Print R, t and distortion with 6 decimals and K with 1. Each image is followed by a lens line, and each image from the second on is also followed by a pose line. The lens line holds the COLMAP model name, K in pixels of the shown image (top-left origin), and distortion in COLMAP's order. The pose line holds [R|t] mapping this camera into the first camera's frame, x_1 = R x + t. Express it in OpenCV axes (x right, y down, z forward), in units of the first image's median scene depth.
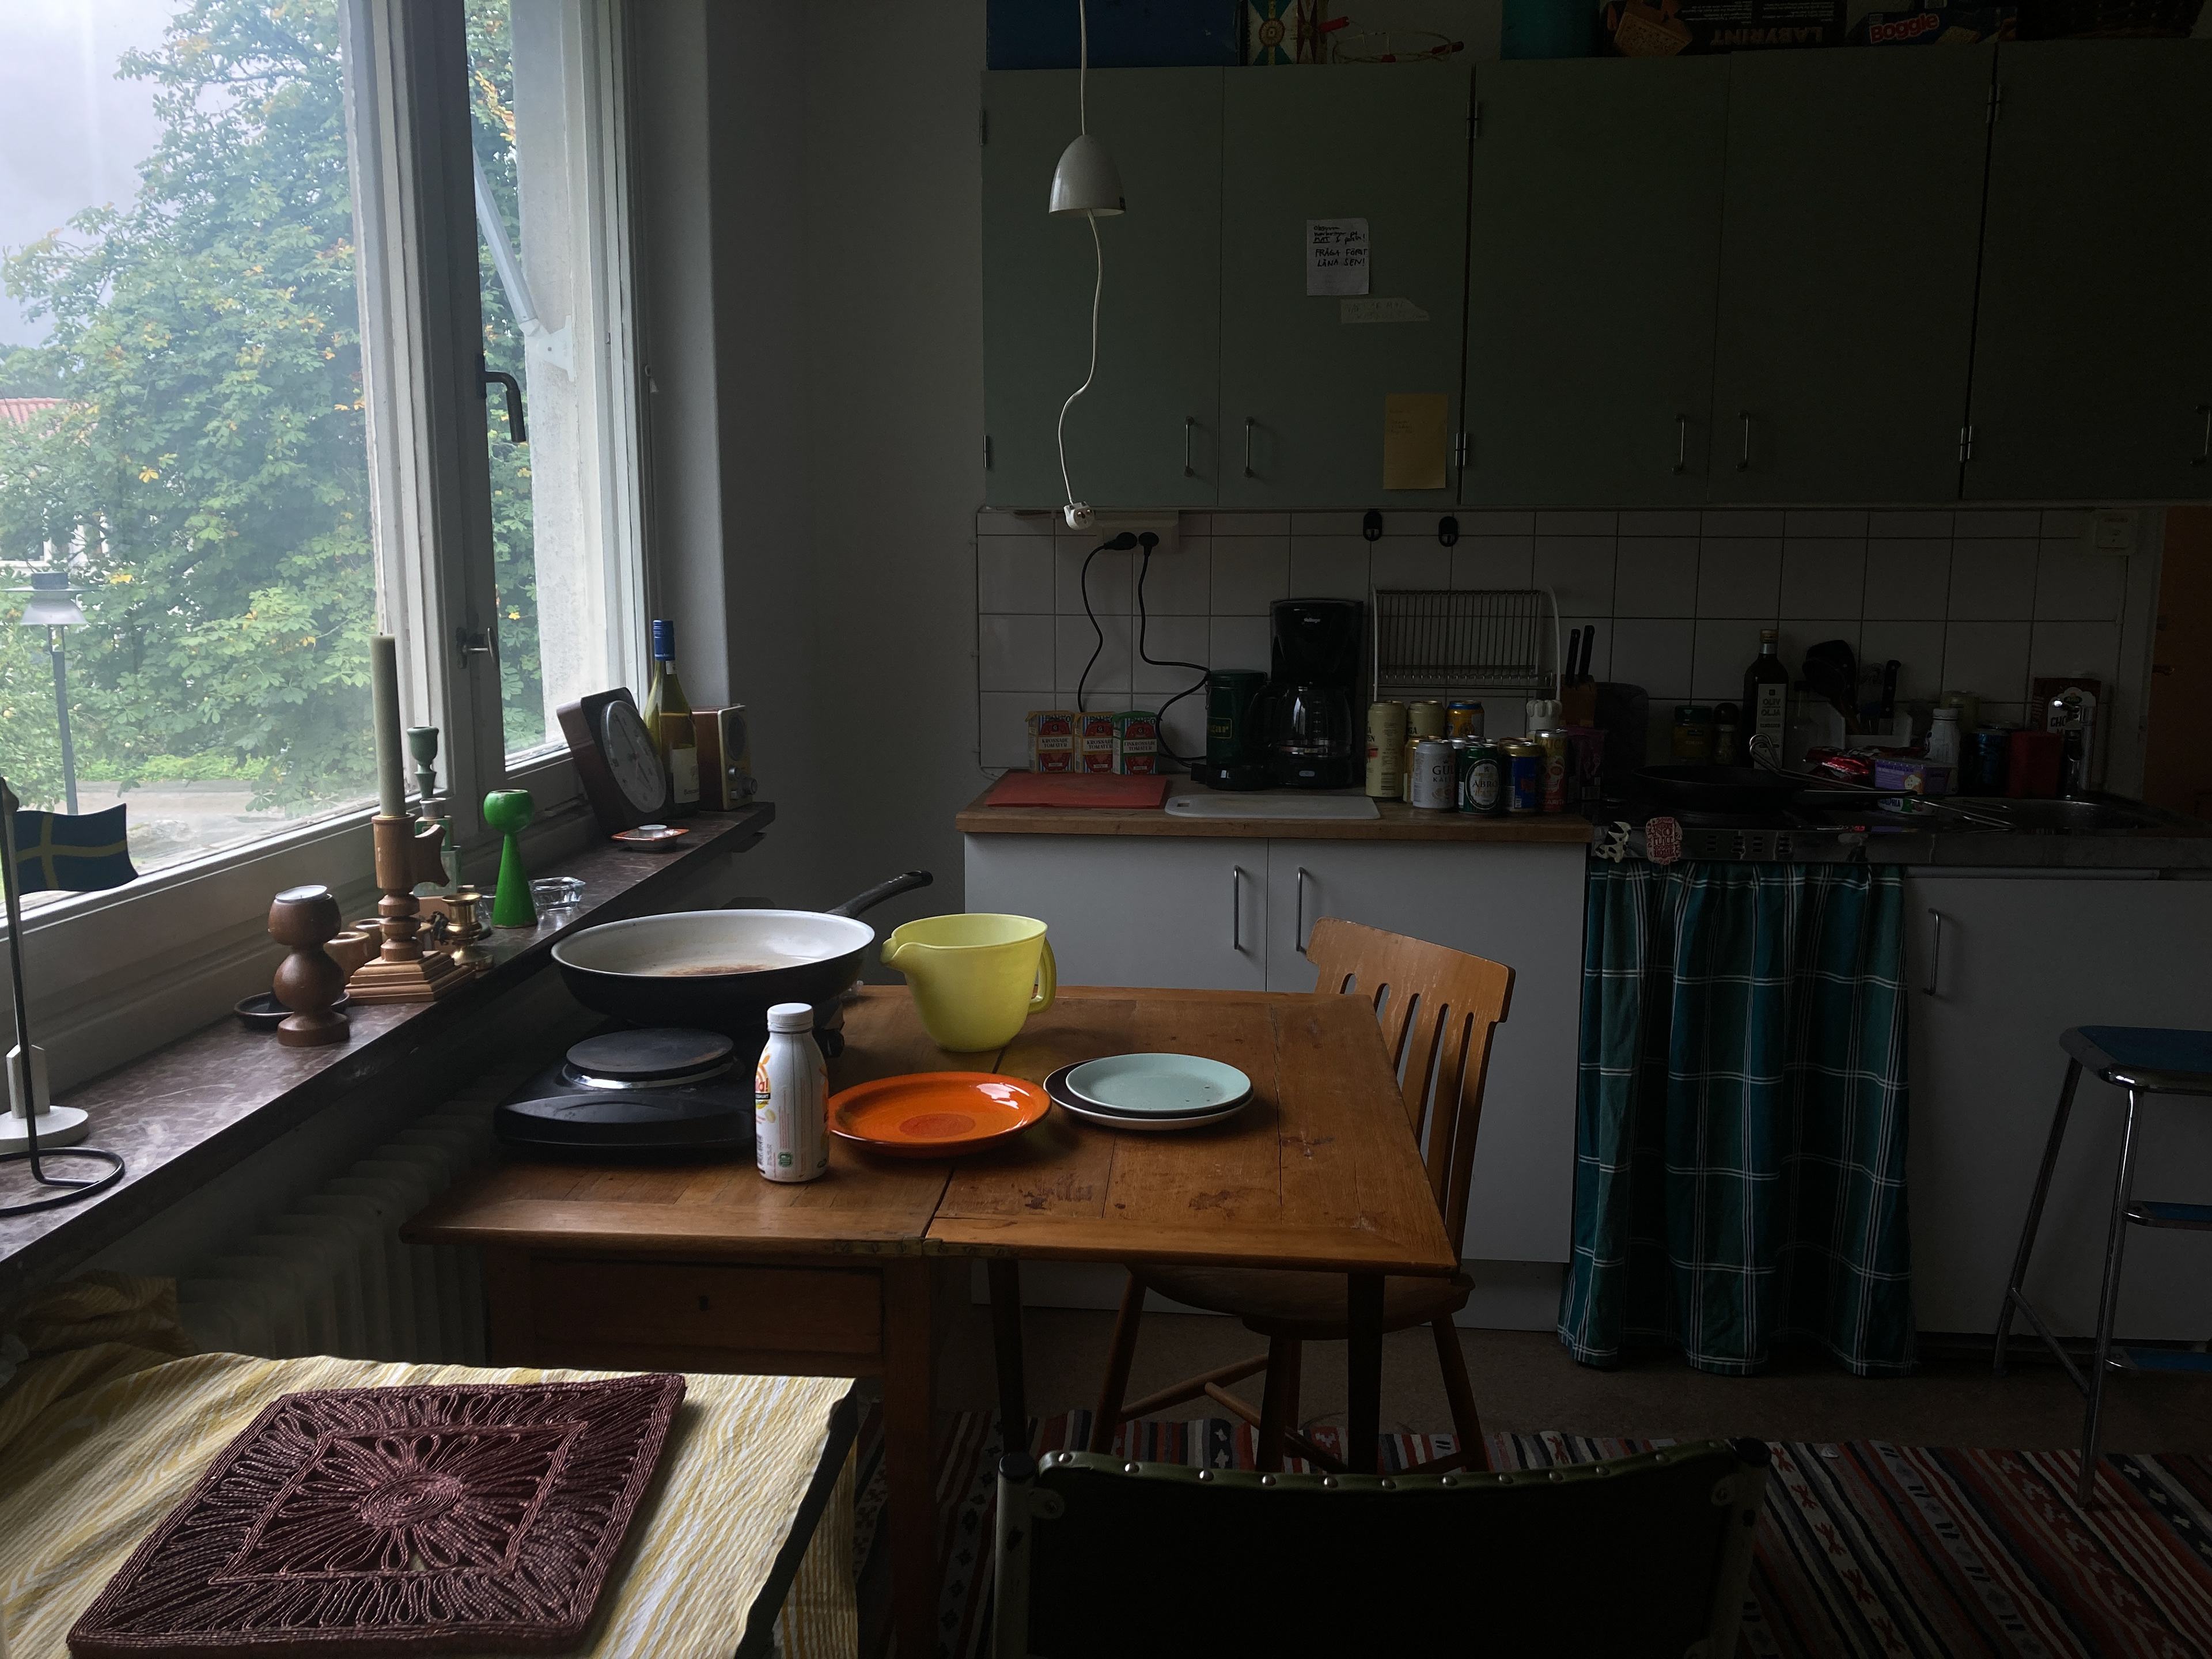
lens RADIAL K [[1784.6, 0, 1103.7], [0, 1784.6, 798.0], [0, 0, 1]] dist [0.054720, -0.014462]
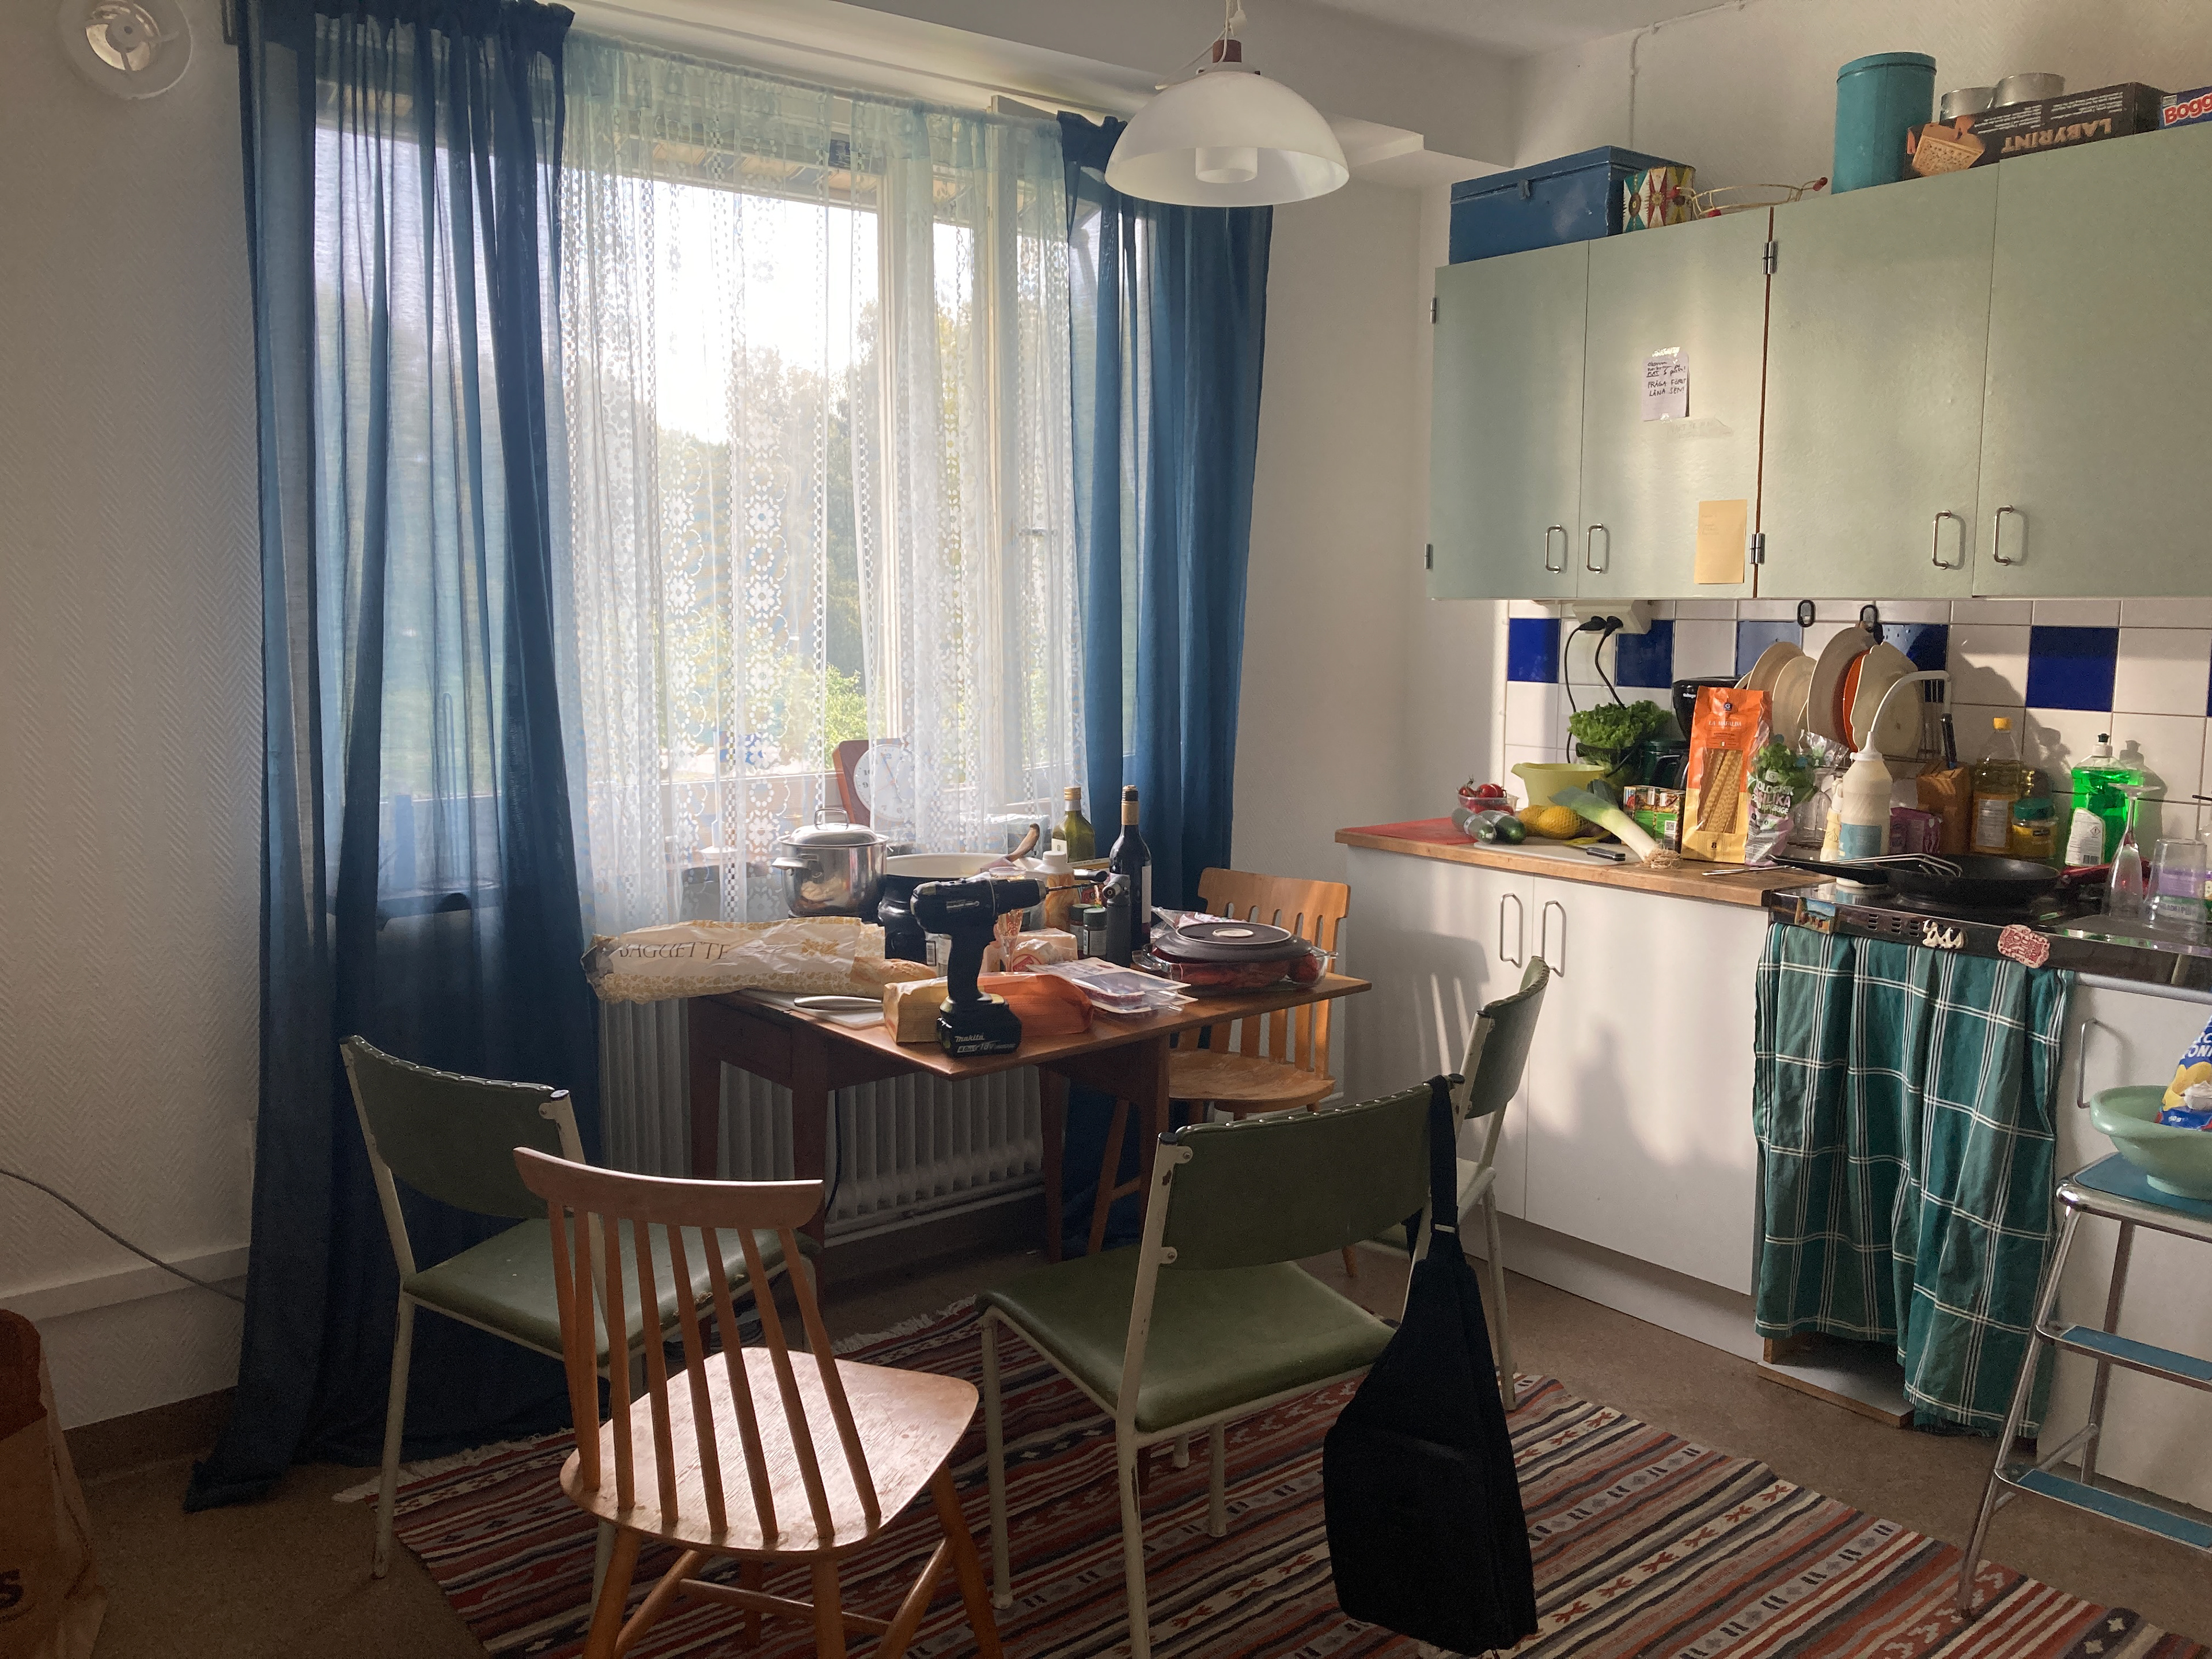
lens RADIAL K [[1773.3, 0, 1082.2], [0, 1773.3, 819.4], [0, 0, 1]] dist [-0.000164, 0.016284]
pose [[0.679310, 0.087944, -0.728562, 0.747466], [-0.095153, 0.994968, 0.031381, -0.023487], [0.727656, 0.048008, 0.684260, -0.047561]]
